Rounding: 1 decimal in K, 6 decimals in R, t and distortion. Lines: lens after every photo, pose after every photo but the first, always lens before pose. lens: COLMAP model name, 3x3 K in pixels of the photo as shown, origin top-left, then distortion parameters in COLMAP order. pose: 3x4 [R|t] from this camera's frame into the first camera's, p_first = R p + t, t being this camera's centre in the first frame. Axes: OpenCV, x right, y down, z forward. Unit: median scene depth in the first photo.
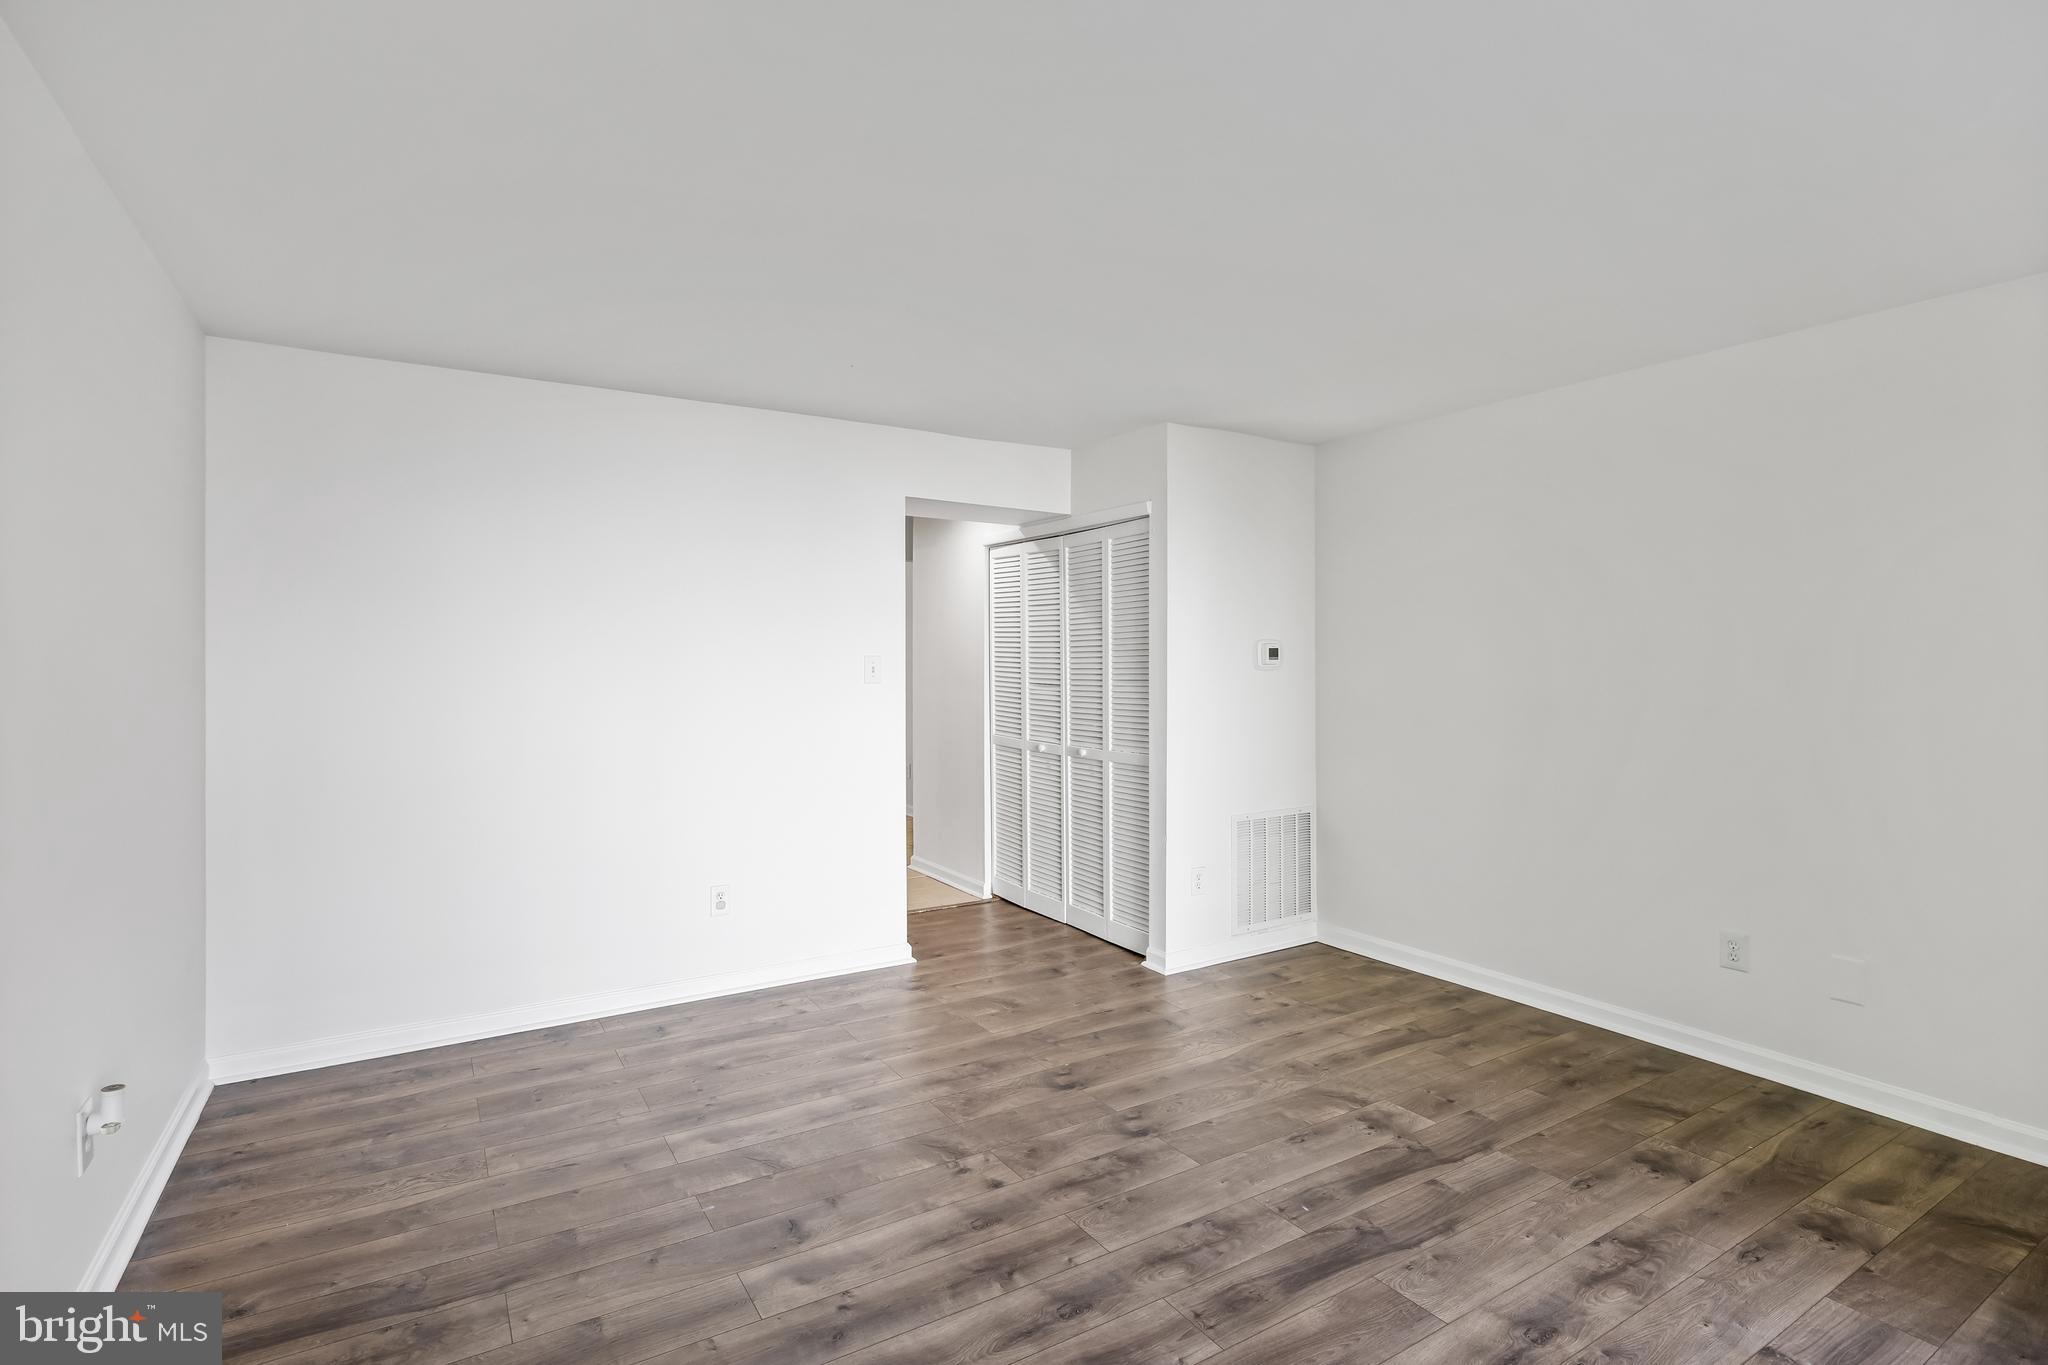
lens RADIAL K [[987.1, 0, 1060.5], [0, 987.1, 668.2], [0, 0, 1]] dist [-0.007246, 0.002222]
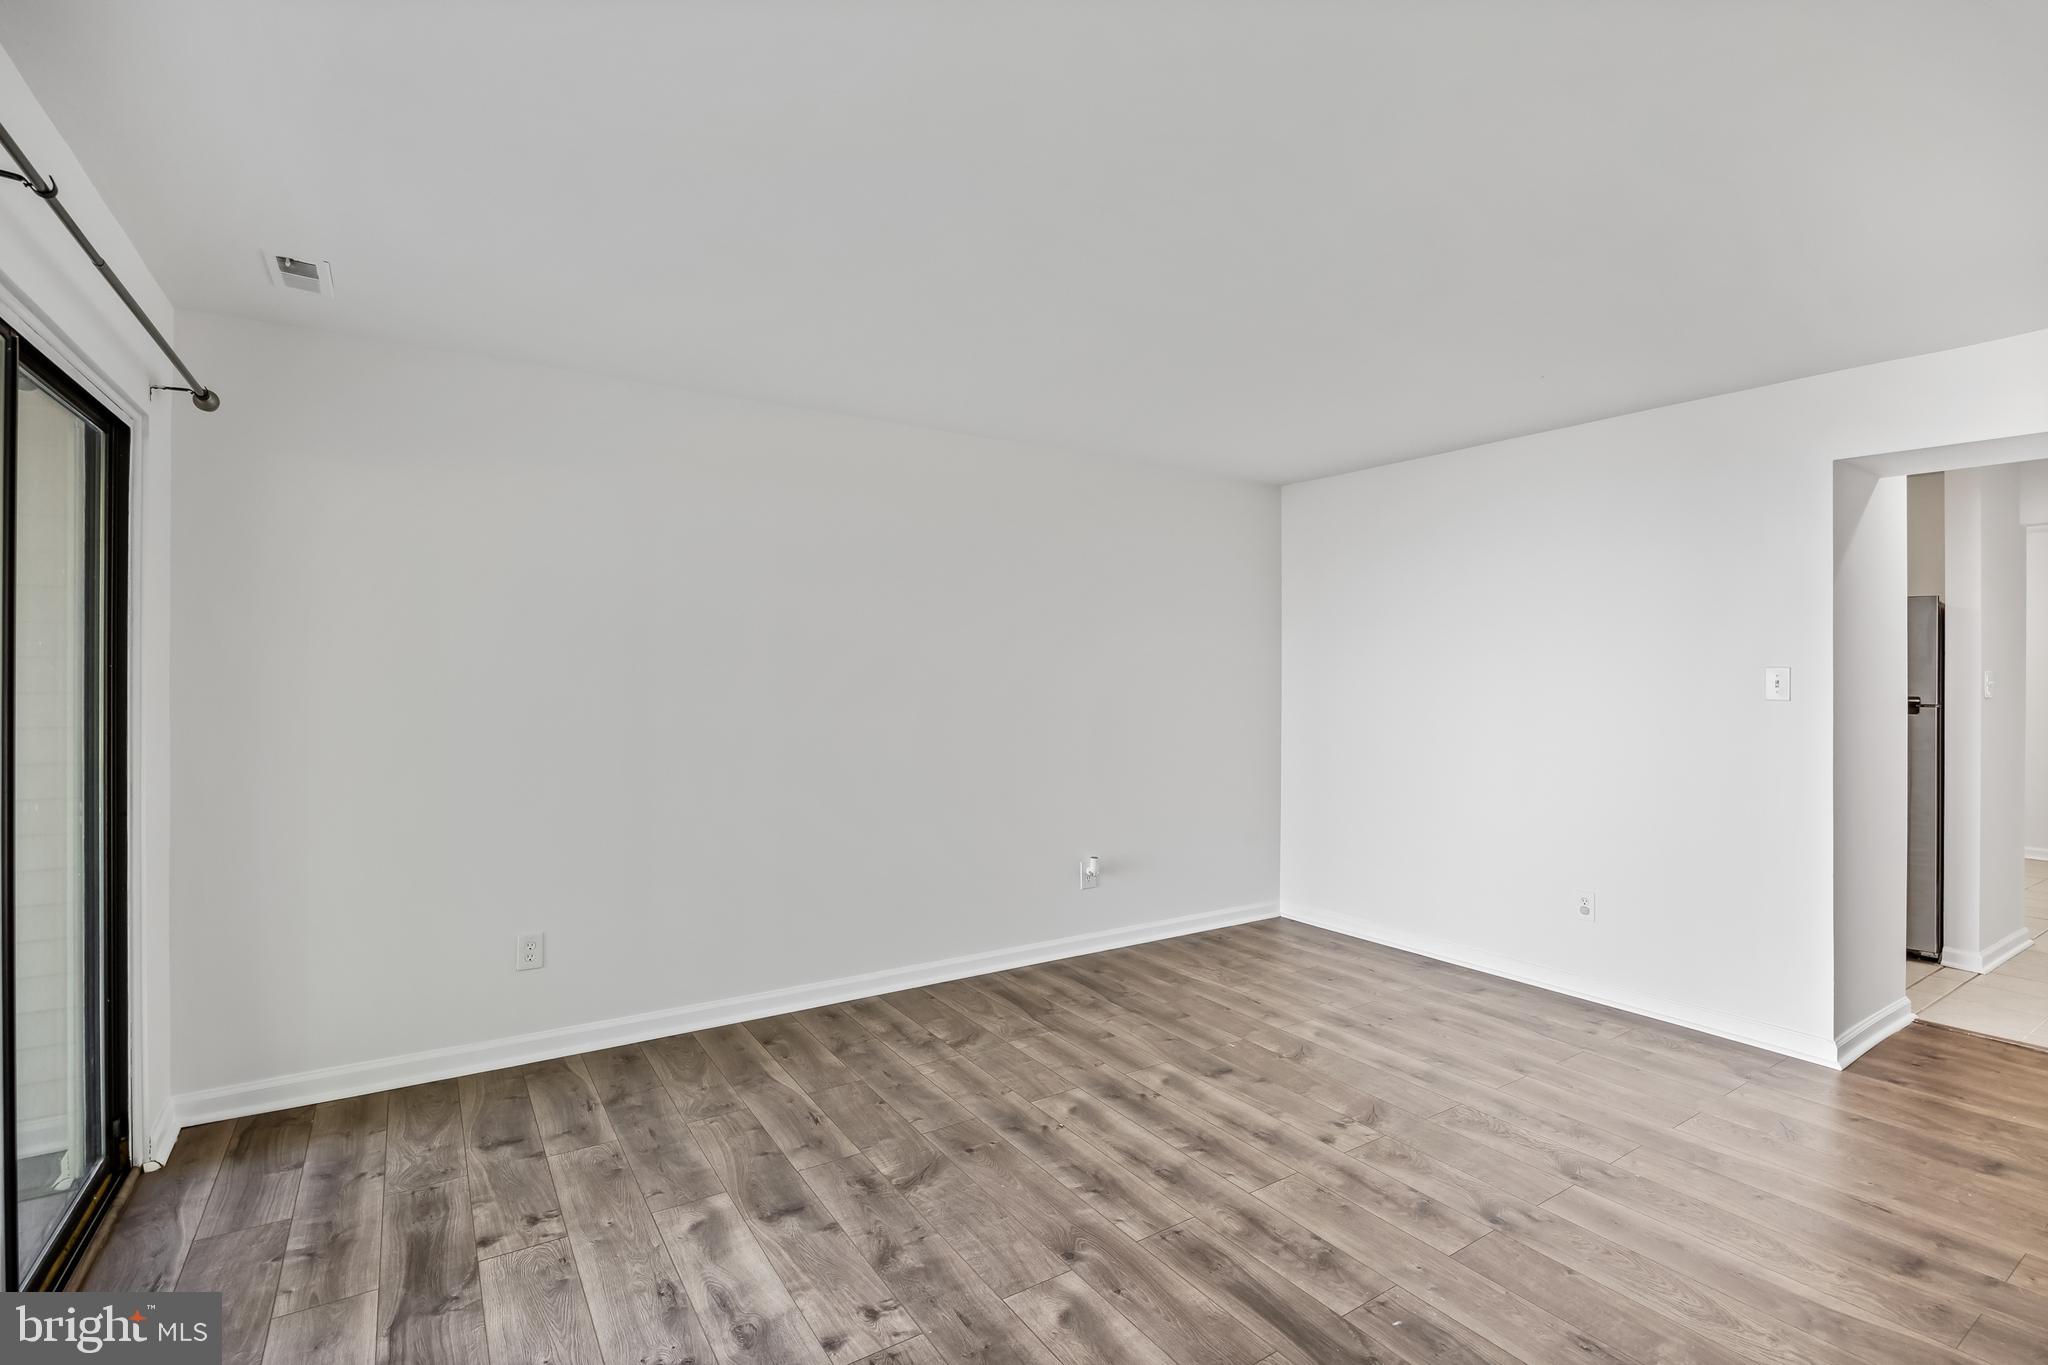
lens RADIAL K [[951.7, 0, 1020.2], [0, 951.7, 679.4], [0, 0, 1]] dist [-0.004900, 0.002106]
pose [[0.007268, 0.005726, -0.999957, 0.966526], [-0.006023, 0.999966, 0.005682, -0.002899], [0.999955, 0.005981, 0.007302, 0.614176]]
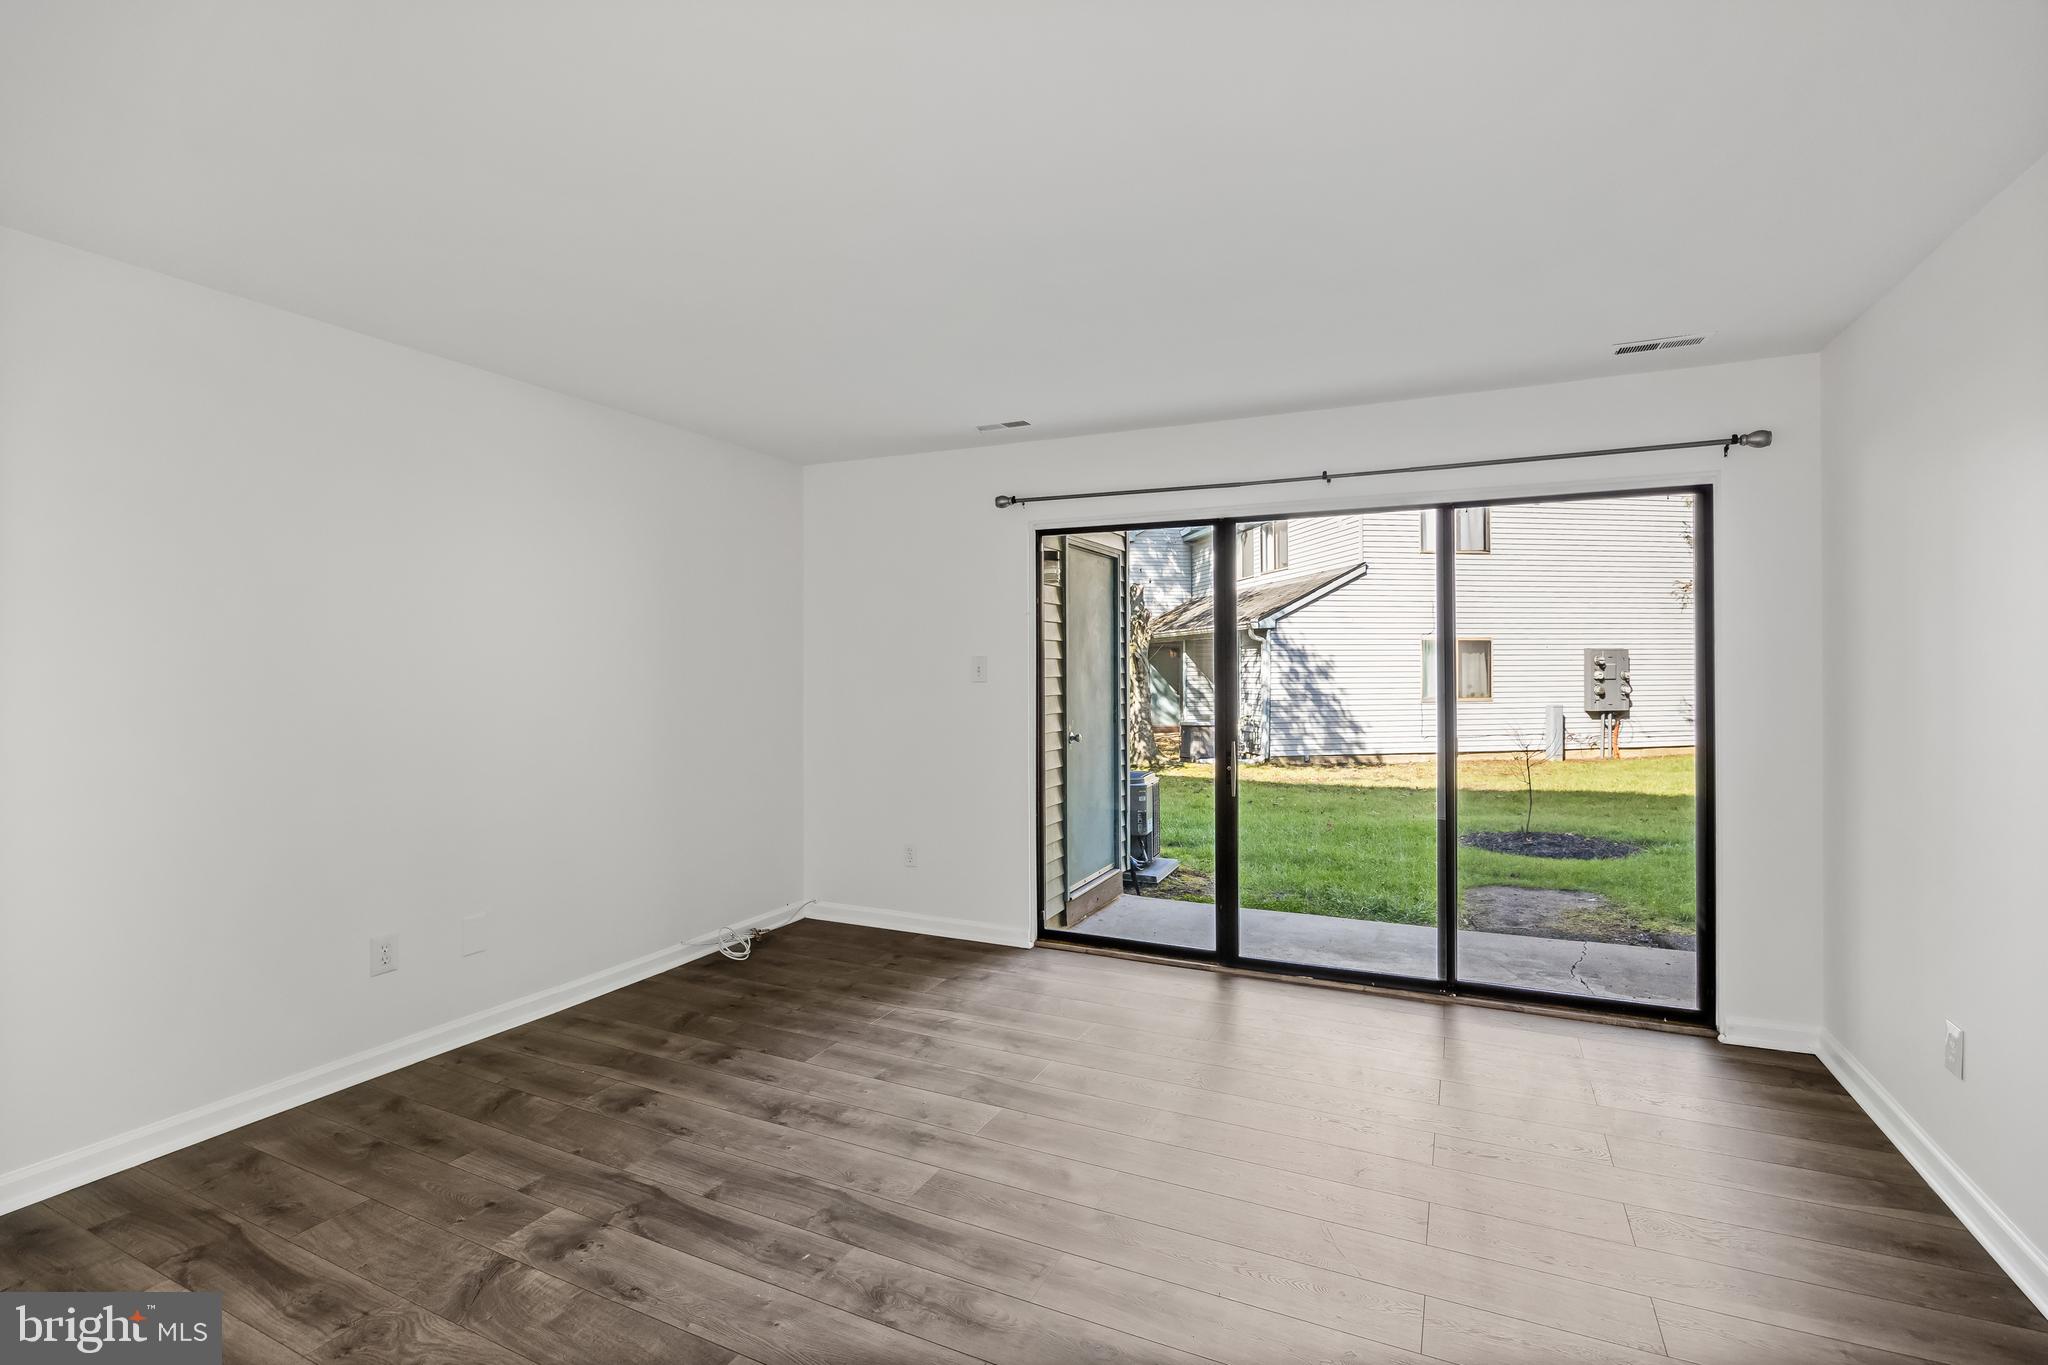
lens RADIAL K [[951.7, 0, 1014.4], [0, 951.7, 647.9], [0, 0, 1]] dist [-0.004900, 0.002106]
pose [[-0.522757, 0.018875, 0.852273, -0.557039], [-0.001370, 0.999735, -0.022981, 0.008010], [-0.852481, -0.013181, -0.522592, 1.193443]]
